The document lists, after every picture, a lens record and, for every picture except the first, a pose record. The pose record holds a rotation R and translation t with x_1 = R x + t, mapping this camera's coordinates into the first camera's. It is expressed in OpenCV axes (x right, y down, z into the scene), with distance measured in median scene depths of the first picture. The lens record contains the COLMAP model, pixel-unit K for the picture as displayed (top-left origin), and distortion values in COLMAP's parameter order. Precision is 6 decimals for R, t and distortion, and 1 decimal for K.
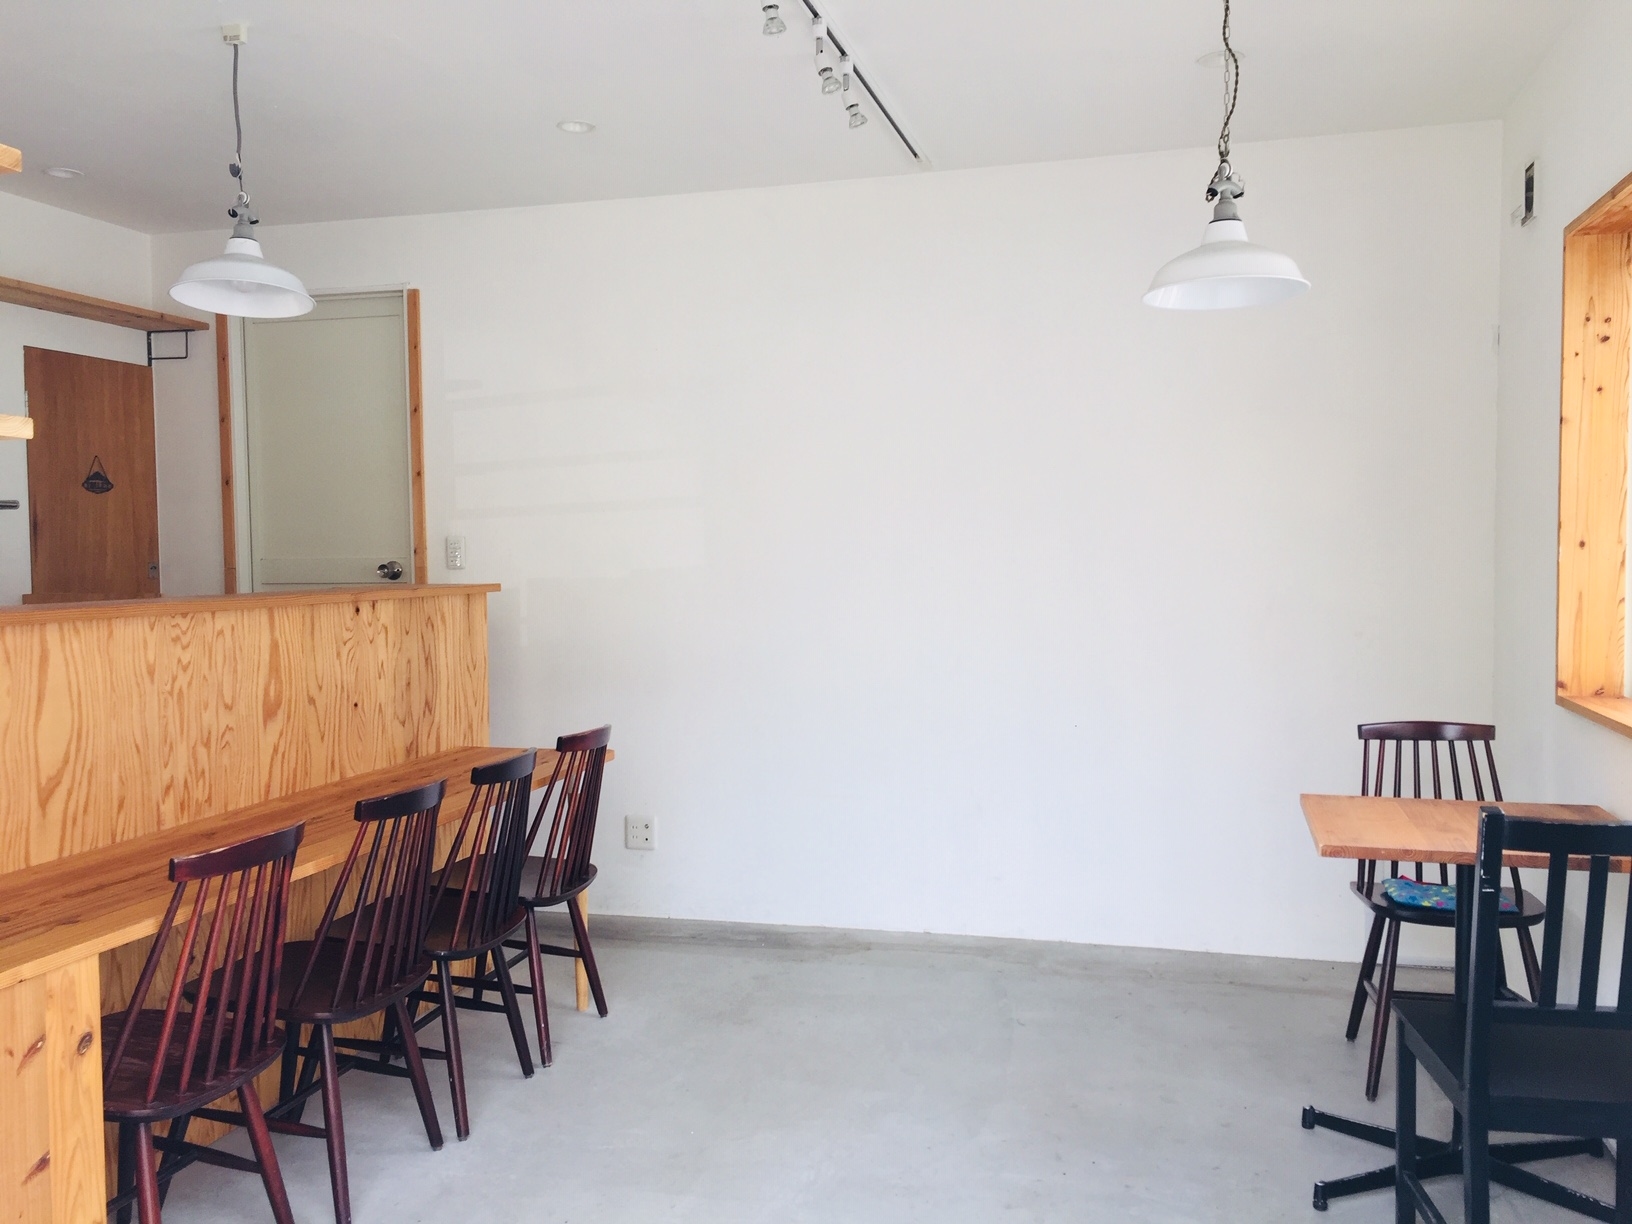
lens RADIAL K [[1380.0, 0, 816.0], [0, 1380.0, 612.0], [0, 0, 1]] dist [0.064258, 0.003189]
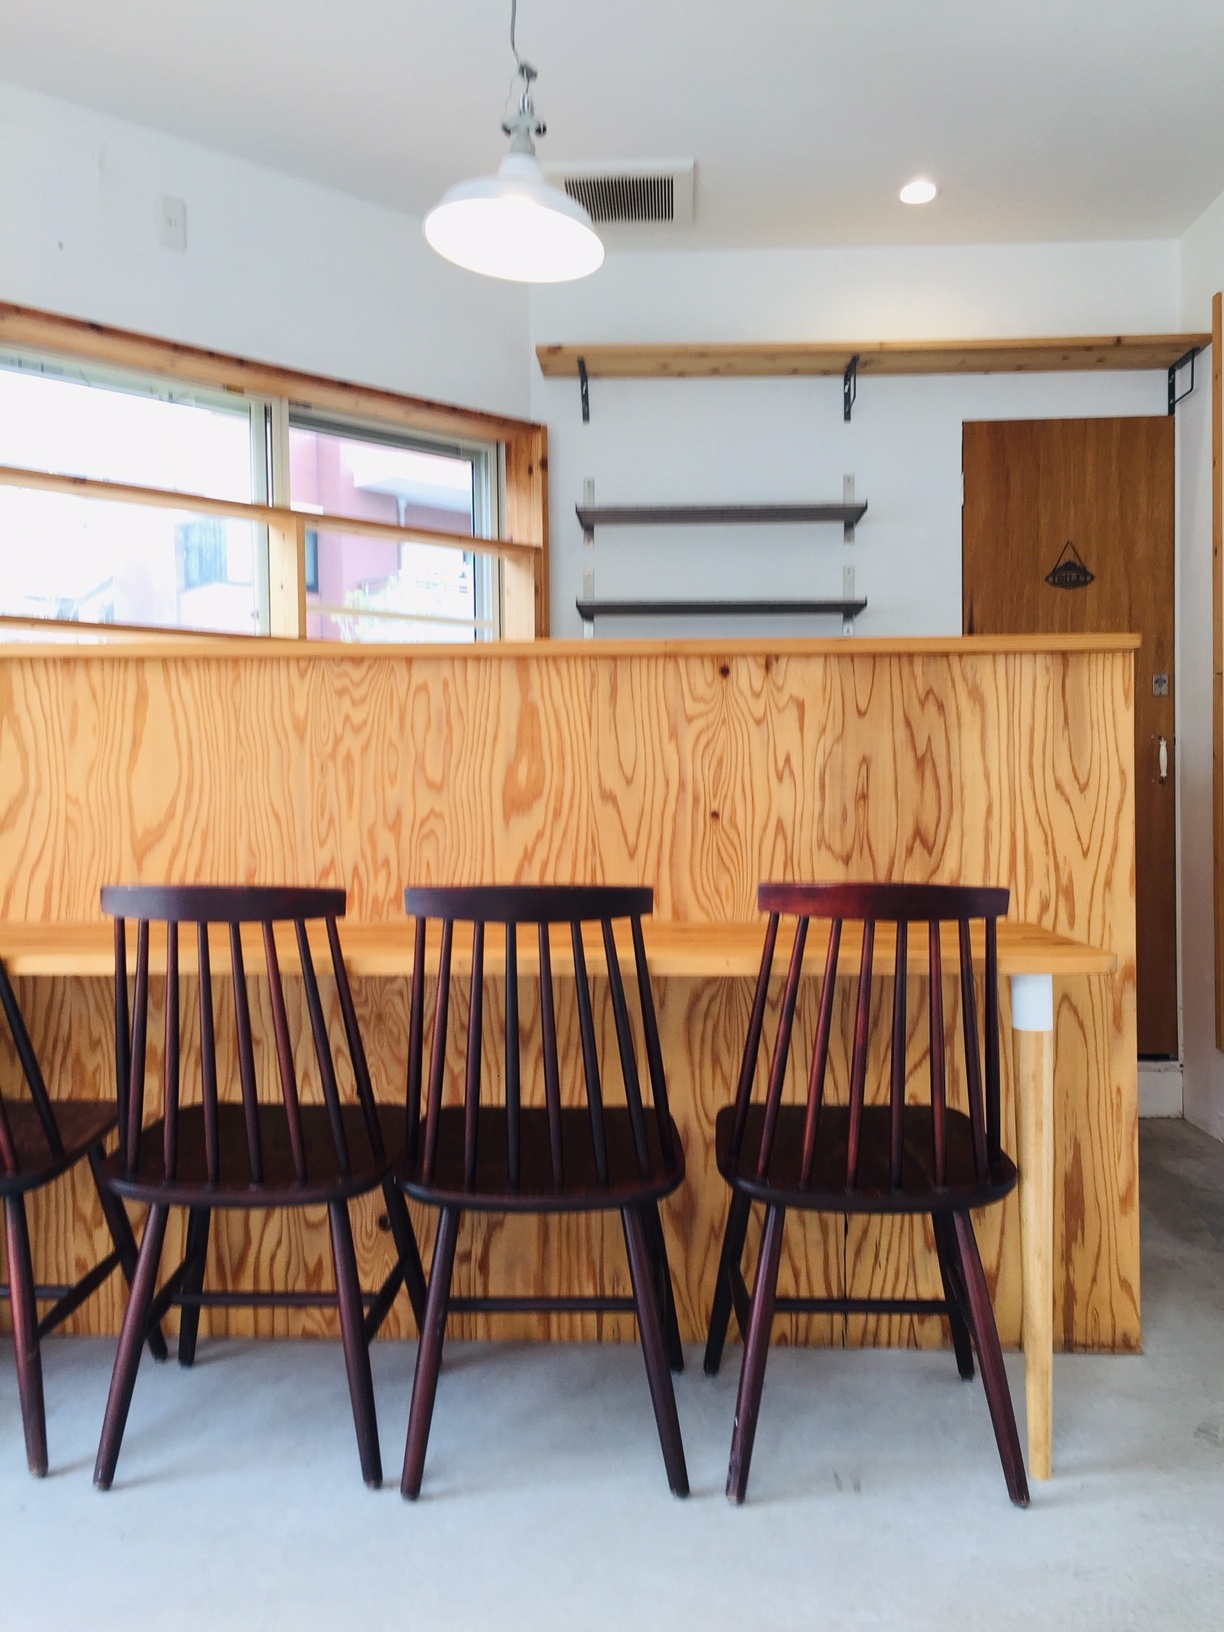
lens RADIAL K [[1380.0, 0, 612.0], [0, 1380.0, 816.0], [0, 0, 1]] dist [0.064258, 0.003189]
pose [[0.217033, 0.032110, -0.975636, 0.323701], [-0.044771, 0.998735, 0.022911, 0.059005], [0.975137, 0.038708, 0.218196, 0.872119]]
